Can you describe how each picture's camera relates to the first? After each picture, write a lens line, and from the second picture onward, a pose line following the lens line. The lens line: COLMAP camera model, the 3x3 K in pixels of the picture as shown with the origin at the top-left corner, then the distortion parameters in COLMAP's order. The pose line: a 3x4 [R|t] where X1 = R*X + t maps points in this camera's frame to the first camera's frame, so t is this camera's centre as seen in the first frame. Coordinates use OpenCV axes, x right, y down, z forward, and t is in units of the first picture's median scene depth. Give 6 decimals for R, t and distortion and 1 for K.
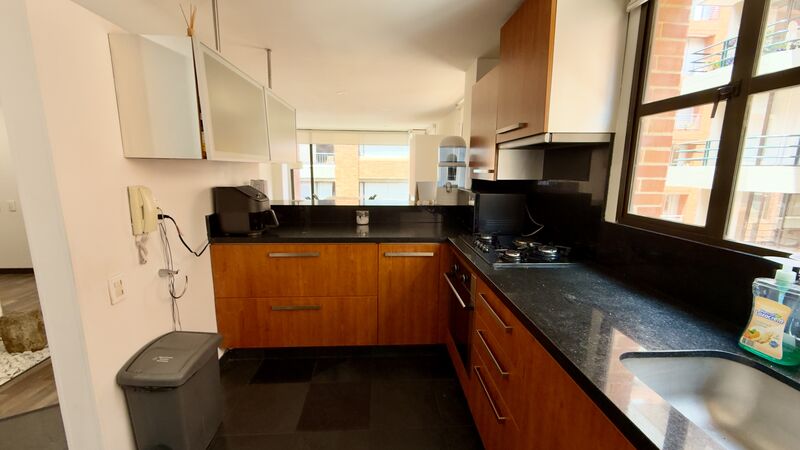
lens RADIAL K [[319.5, 0, 400.0], [0, 319.5, 225.0], [0, 0, 1]] dist [0.000455, -0.000021]
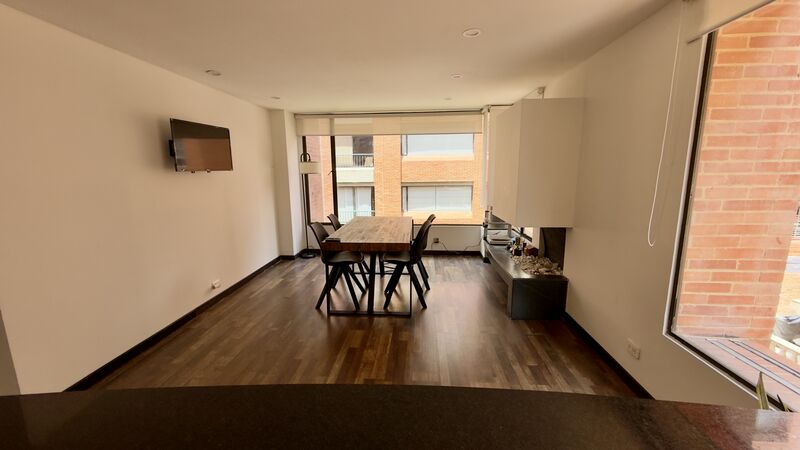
lens RADIAL K [[319.5, 0, 400.0], [0, 319.5, 225.0], [0, 0, 1]] dist [0.000455, -0.000021]
pose [[0.991659, -0.001453, -0.128885, -0.046946], [0.000710, 0.999983, -0.005813, -0.055788], [0.128891, 0.005673, 0.991643, 0.312832]]
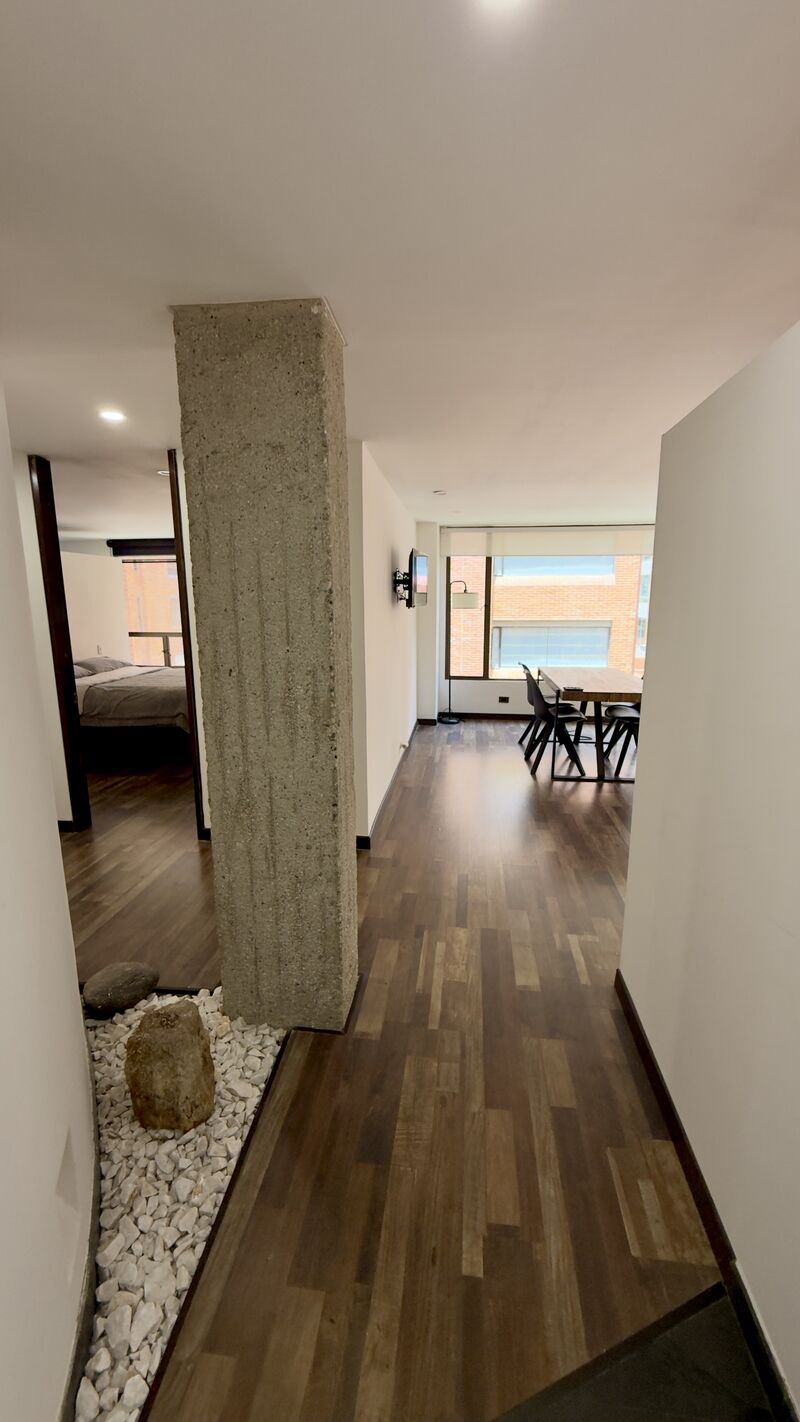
lens RADIAL K [[567.8, 0, 400.0], [0, 567.8, 711.0], [0, 0, 1]] dist [0.000455, -0.000021]
pose [[0.983168, 0.021201, -0.181469, -0.217755], [-0.017625, 0.999618, 0.021295, -0.030725], [0.181851, -0.017738, 0.983166, 0.107424]]
